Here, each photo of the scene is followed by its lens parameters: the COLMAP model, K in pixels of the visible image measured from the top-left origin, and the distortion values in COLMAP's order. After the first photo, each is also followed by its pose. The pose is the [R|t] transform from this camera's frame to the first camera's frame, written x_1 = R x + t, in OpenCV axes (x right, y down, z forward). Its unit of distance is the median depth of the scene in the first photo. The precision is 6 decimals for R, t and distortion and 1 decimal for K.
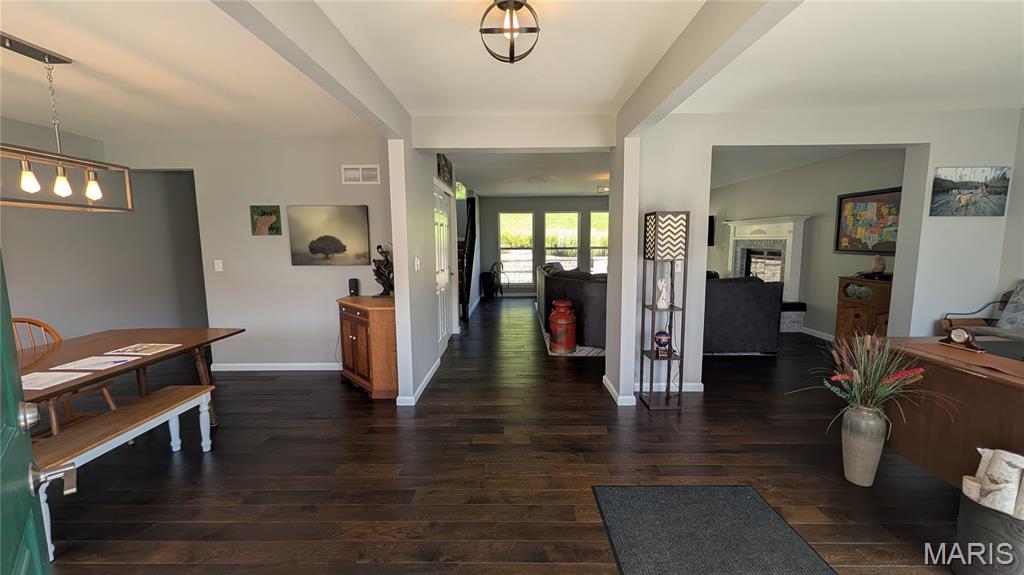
lens RADIAL K [[390.8, 0, 509.4], [0, 390.8, 285.3], [0, 0, 1]] dist [0.000252, 0.000037]
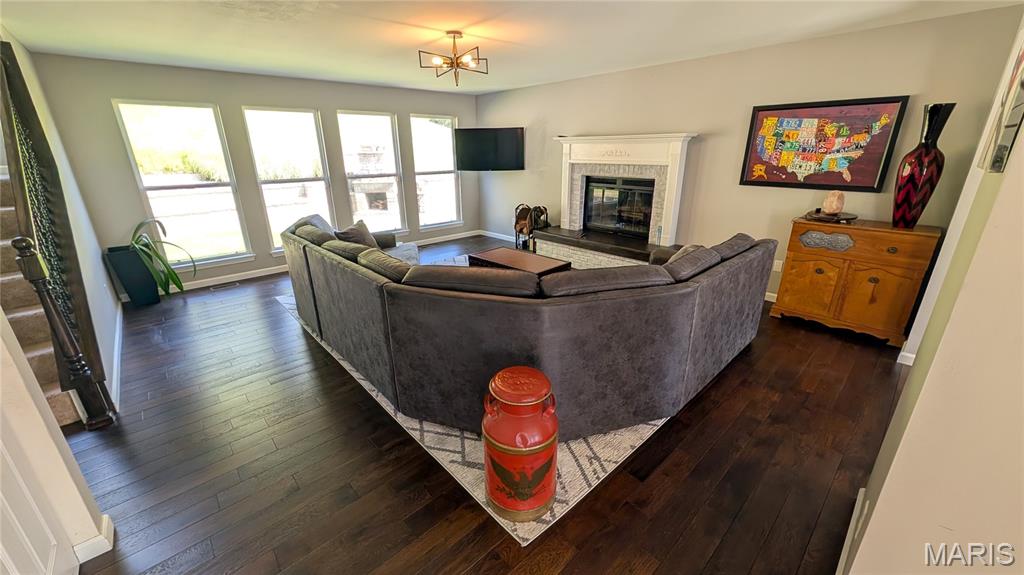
lens RADIAL K [[390.8, 0, 517.4], [0, 390.8, 290.5], [0, 0, 1]] dist [0.000252, 0.000037]
pose [[0.721425, -0.234419, 0.651609, -0.058830], [0.082114, 0.963280, 0.255632, -0.104256], [-0.687607, -0.130913, 0.714184, 0.645763]]
